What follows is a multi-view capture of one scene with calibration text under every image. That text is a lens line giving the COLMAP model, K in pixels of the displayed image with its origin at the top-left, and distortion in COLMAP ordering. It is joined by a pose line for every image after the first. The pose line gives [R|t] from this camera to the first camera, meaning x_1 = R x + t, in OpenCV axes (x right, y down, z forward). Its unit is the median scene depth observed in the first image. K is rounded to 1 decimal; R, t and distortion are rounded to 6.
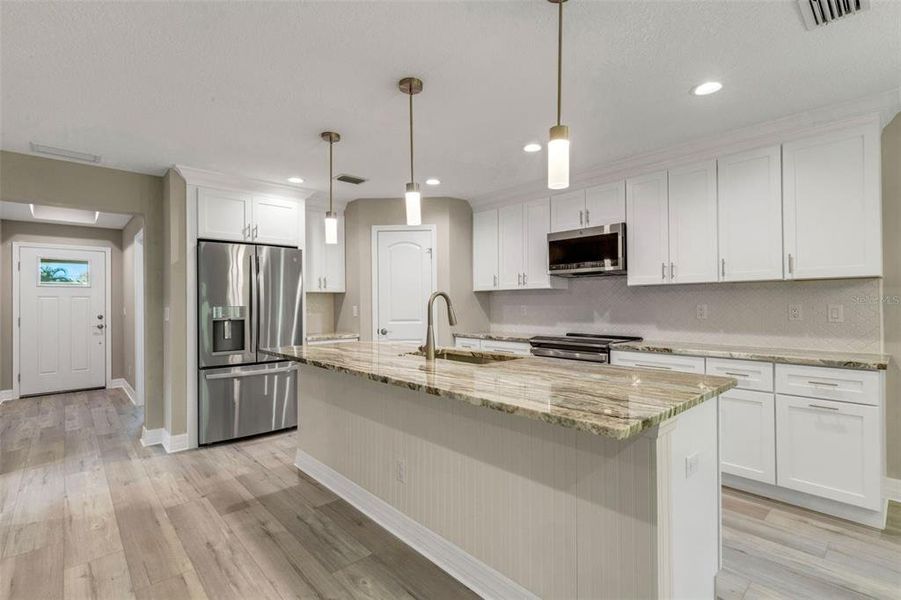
lens RADIAL K [[421.4, 0, 450.5], [0, 421.4, 300.0], [0, 0, 1]] dist [0.005900, -0.000065]
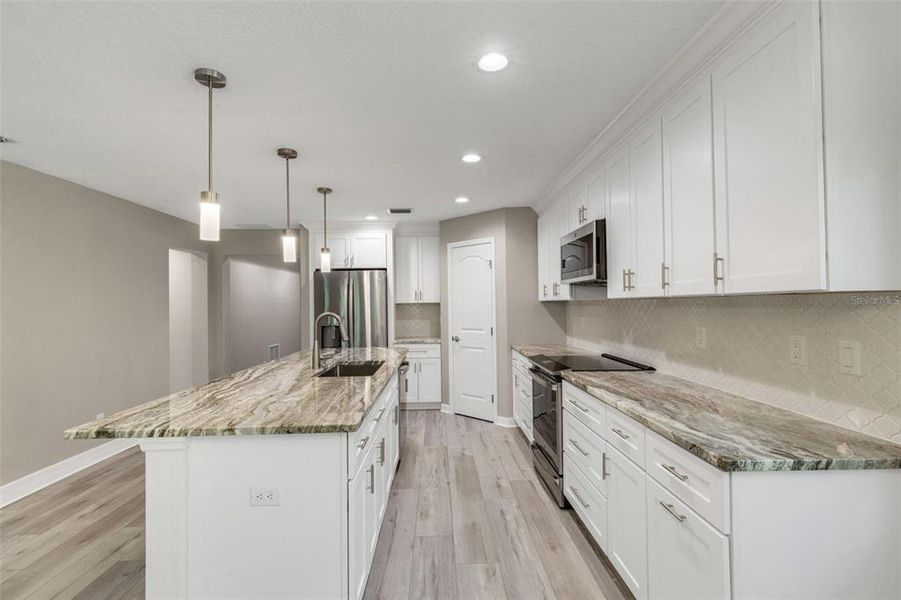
lens RADIAL K [[408.6, 0, 450.5], [0, 408.6, 300.0], [0, 0, 1]] dist [0.001234, -0.000043]
pose [[0.761209, -0.008921, -0.648446, 0.658173], [0.010091, 0.999947, -0.001911, -0.032267], [0.648429, -0.005089, 0.761259, 0.228609]]
